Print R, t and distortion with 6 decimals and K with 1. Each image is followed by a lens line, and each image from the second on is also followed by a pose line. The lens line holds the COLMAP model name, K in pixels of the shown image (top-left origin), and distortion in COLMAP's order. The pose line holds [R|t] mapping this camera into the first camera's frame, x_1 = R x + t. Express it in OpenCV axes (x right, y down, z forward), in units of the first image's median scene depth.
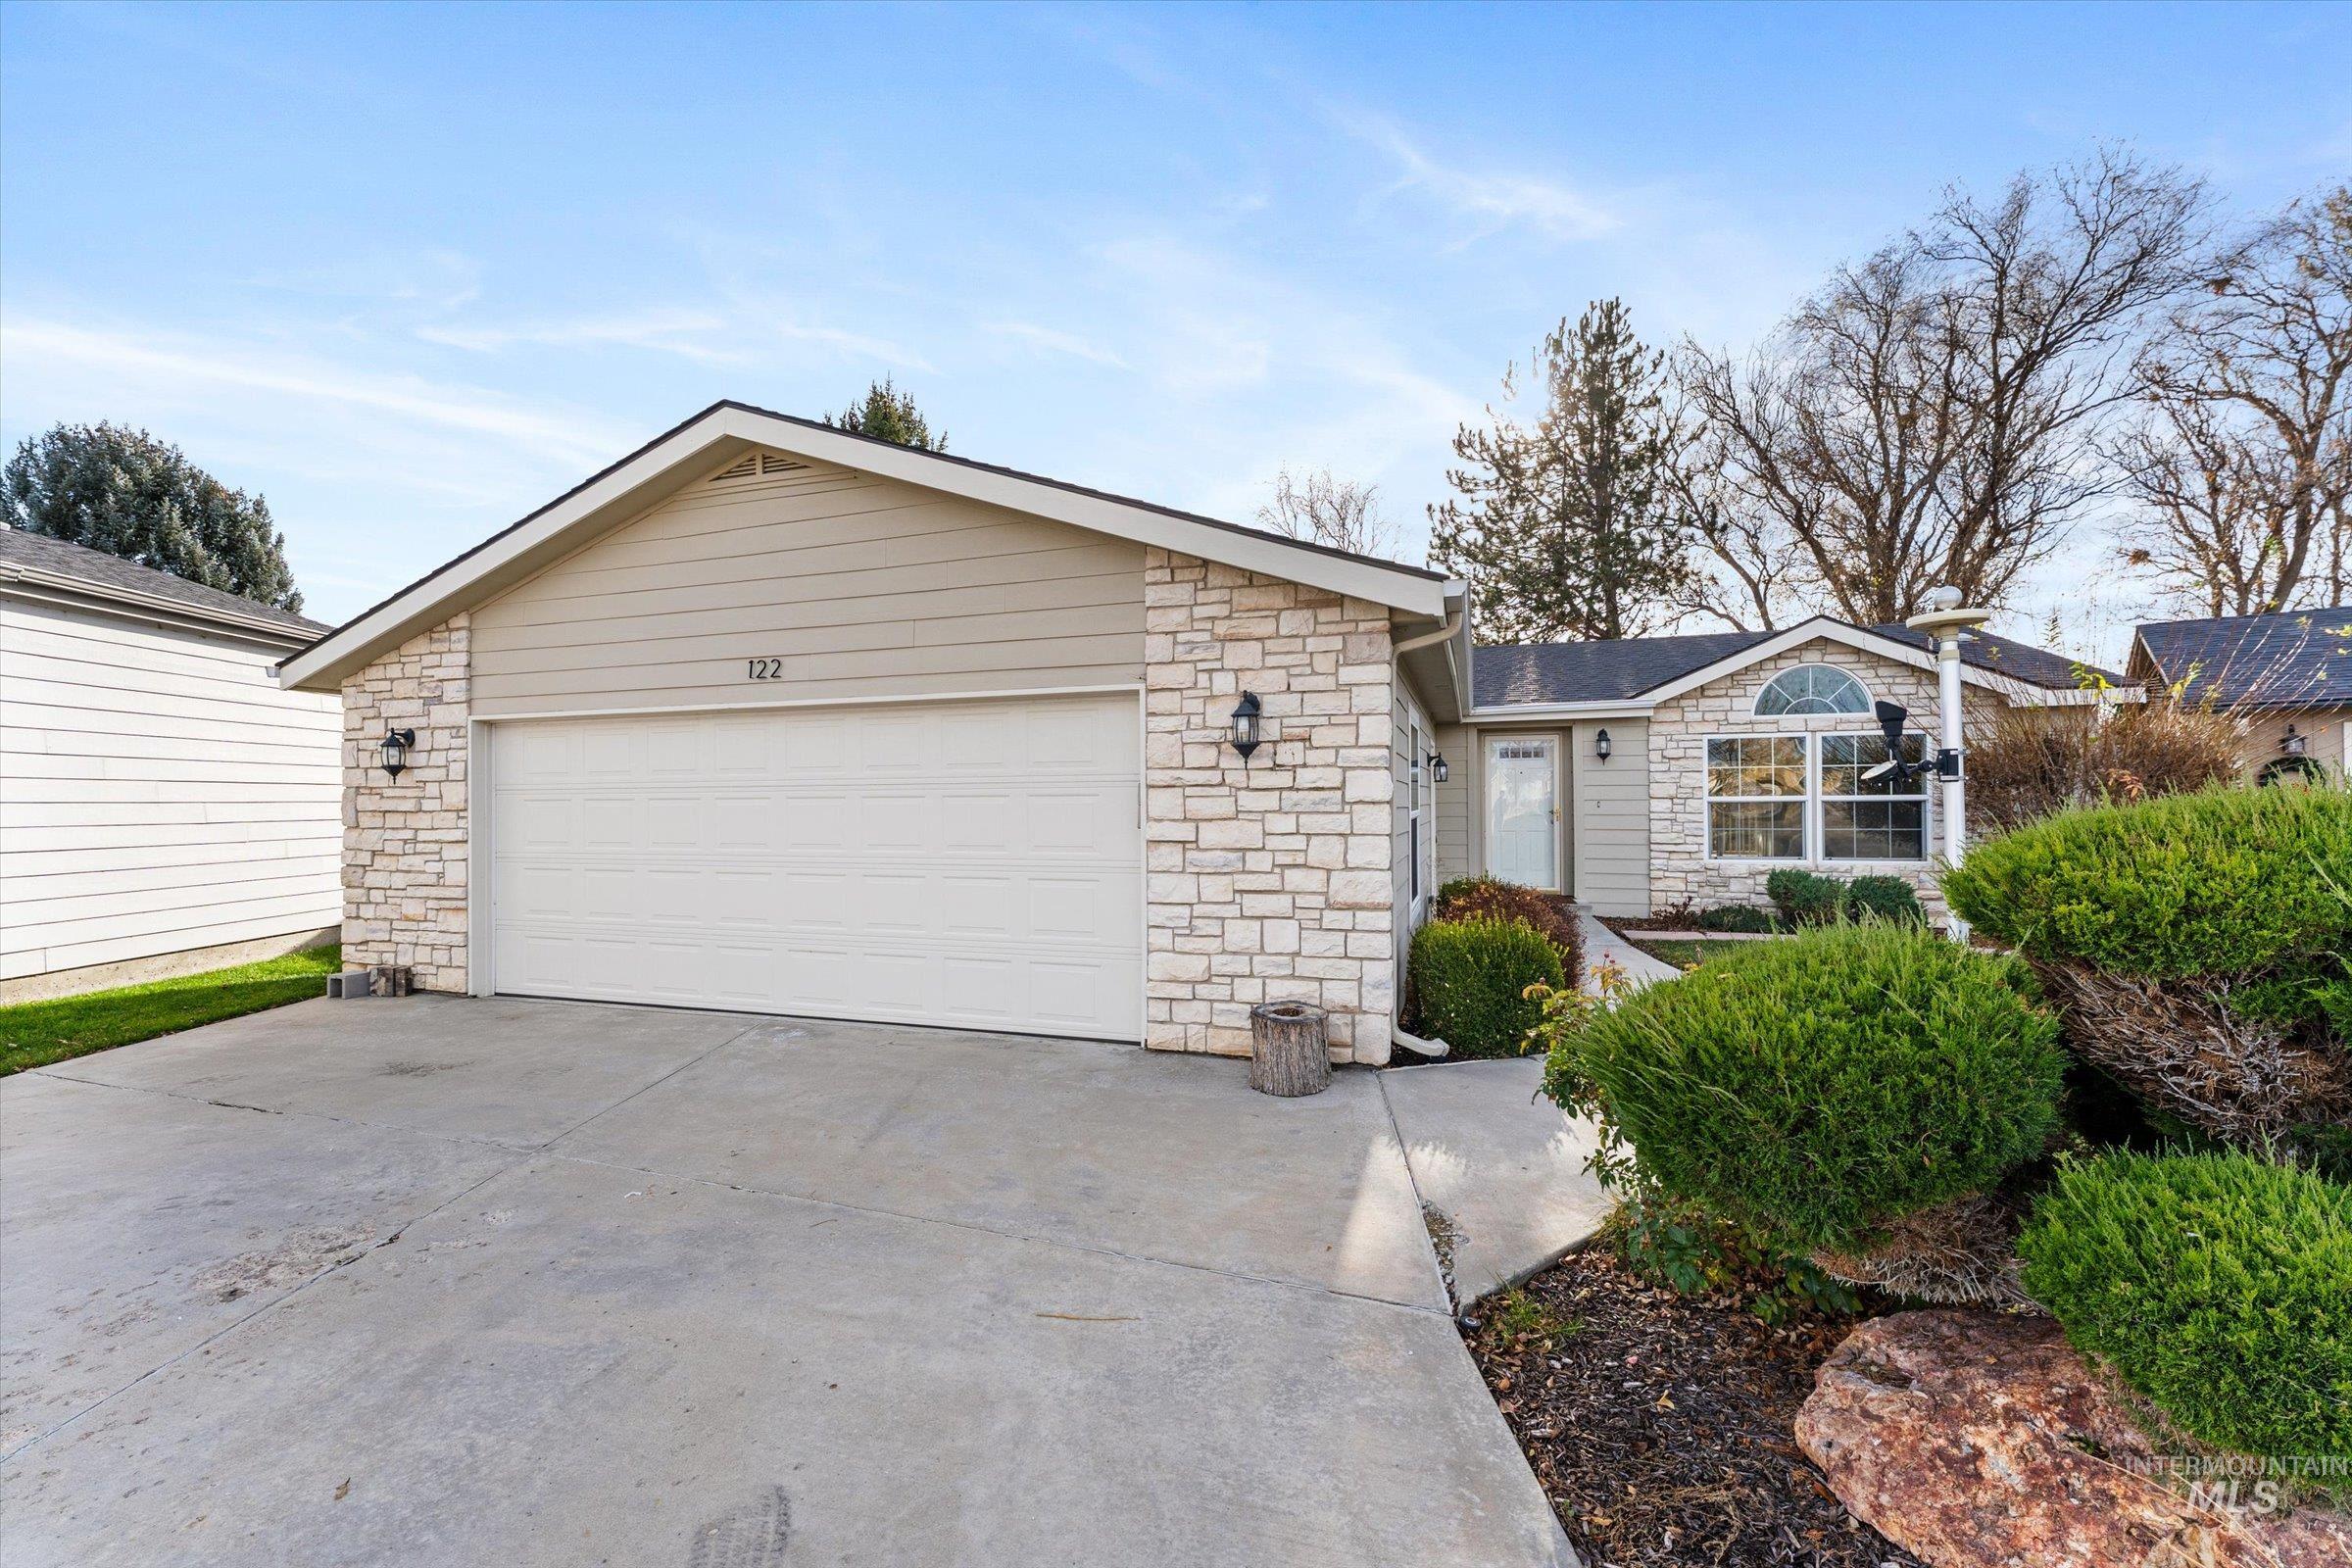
lens RADIAL K [[944.7, 0, 1174.3], [0, 944.7, 794.6], [0, 0, 1]] dist [0.001176, -0.000264]
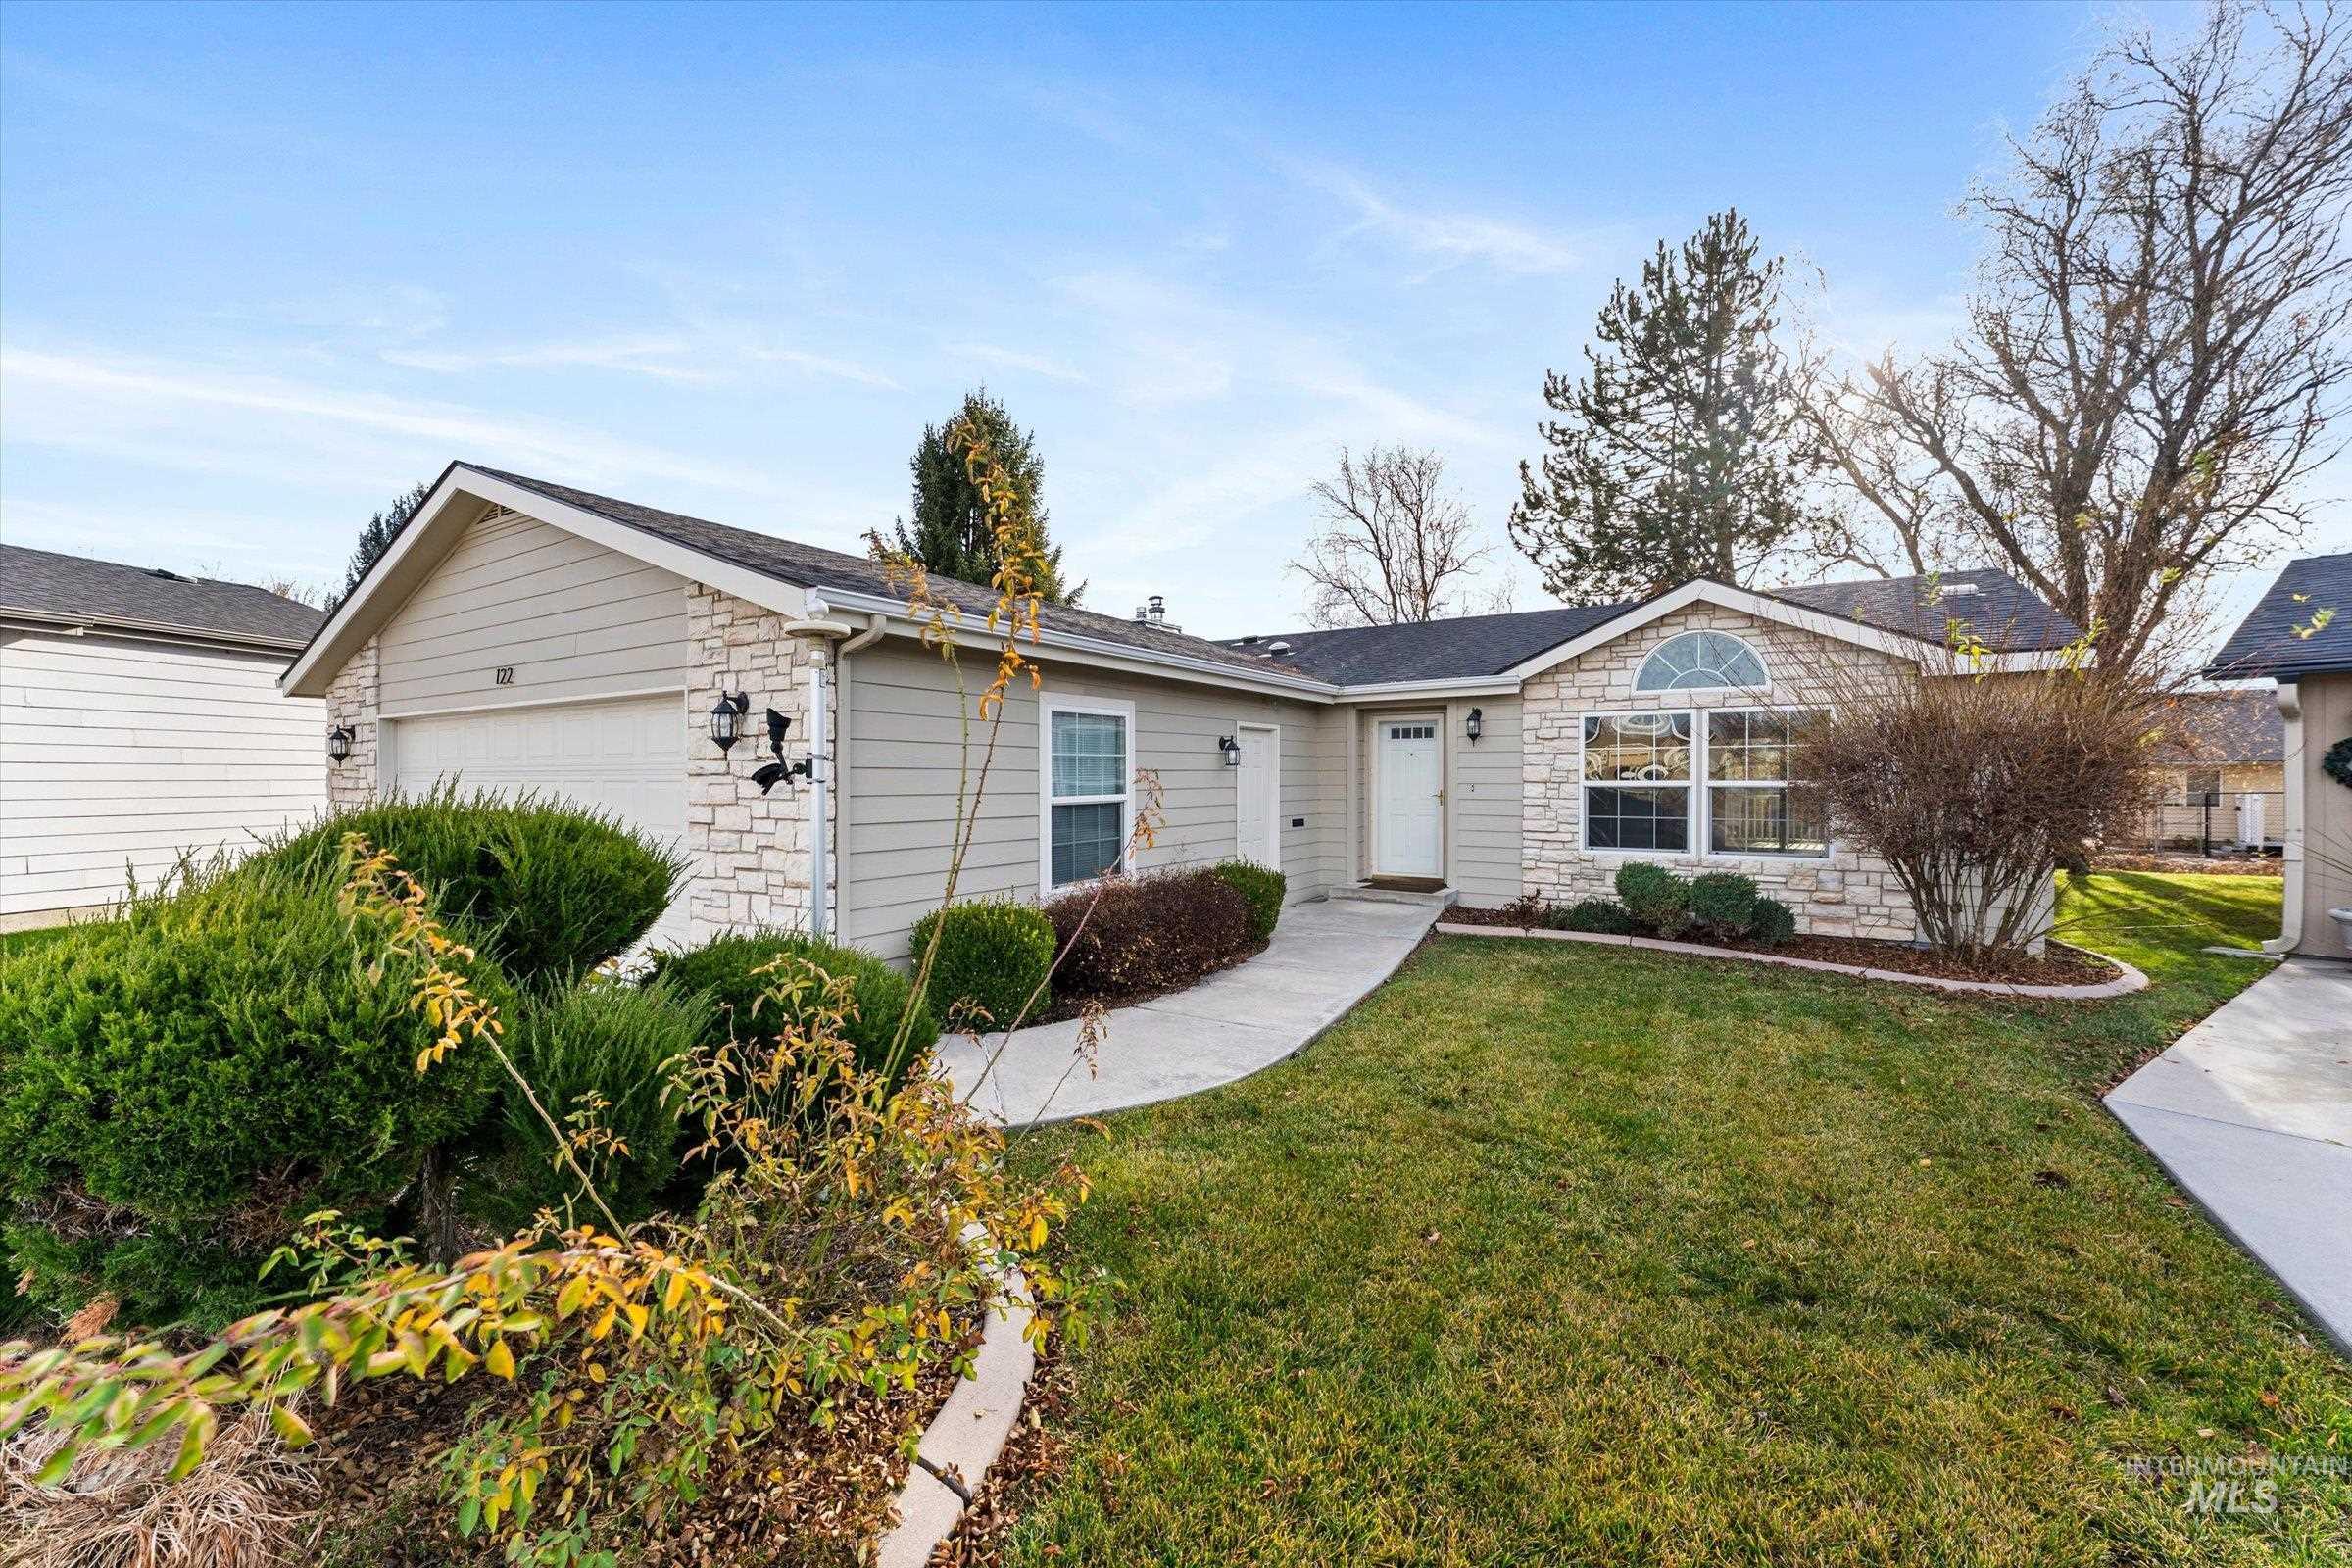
lens RADIAL K [[944.7, 0, 1177.9], [0, 944.7, 777.9], [0, 0, 1]] dist [0.001176, -0.000264]
pose [[0.965850, 0.005340, -0.259048, 0.436215], [-0.002702, 0.999941, 0.010539, -0.009532], [0.259089, -0.009479, 0.965807, 0.024787]]
